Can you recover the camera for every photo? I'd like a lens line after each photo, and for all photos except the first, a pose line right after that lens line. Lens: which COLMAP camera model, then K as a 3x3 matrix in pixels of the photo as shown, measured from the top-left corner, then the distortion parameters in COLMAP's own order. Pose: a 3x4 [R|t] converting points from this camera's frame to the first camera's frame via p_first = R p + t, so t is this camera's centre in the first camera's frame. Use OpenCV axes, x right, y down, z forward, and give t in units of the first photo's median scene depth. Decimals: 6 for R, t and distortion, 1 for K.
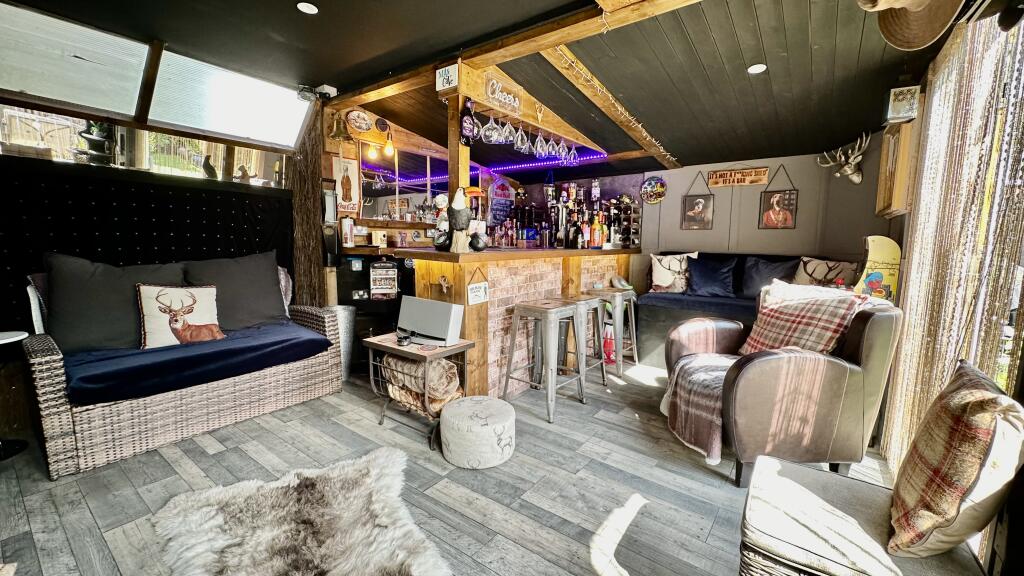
lens RADIAL K [[410.9, 0, 512.7], [0, 410.9, 287.7], [0, 0, 1]] dist [-0.000748, 0.000774]
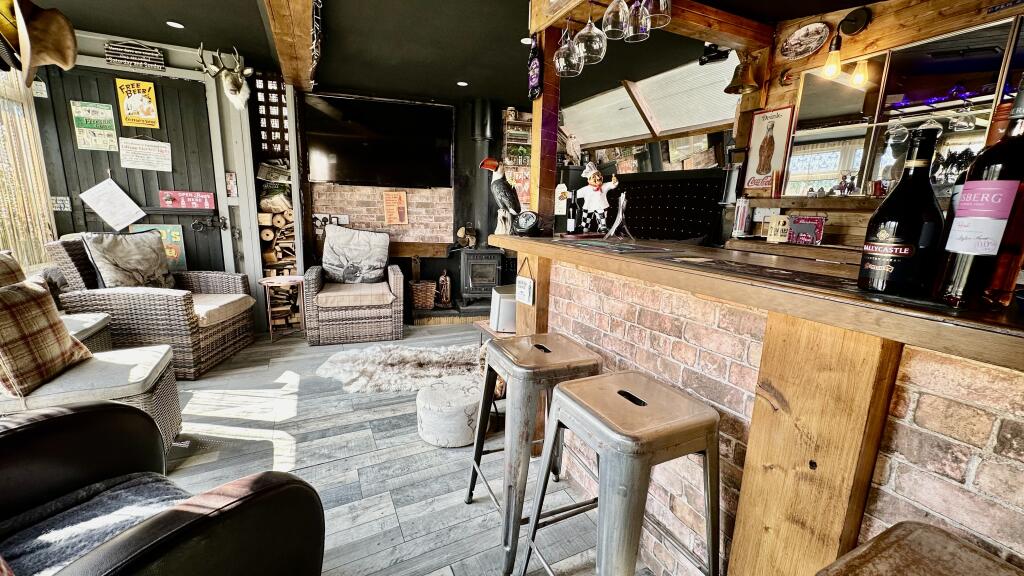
lens RADIAL K [[410.9, 0, 510.0], [0, 410.9, 291.7], [0, 0, 1]] dist [-0.000748, 0.000774]
pose [[-0.451341, 0.156760, -0.878474, 0.536720], [-0.143084, 0.958998, 0.244643, -0.148958], [0.880805, 0.236113, -0.410405, 1.132916]]
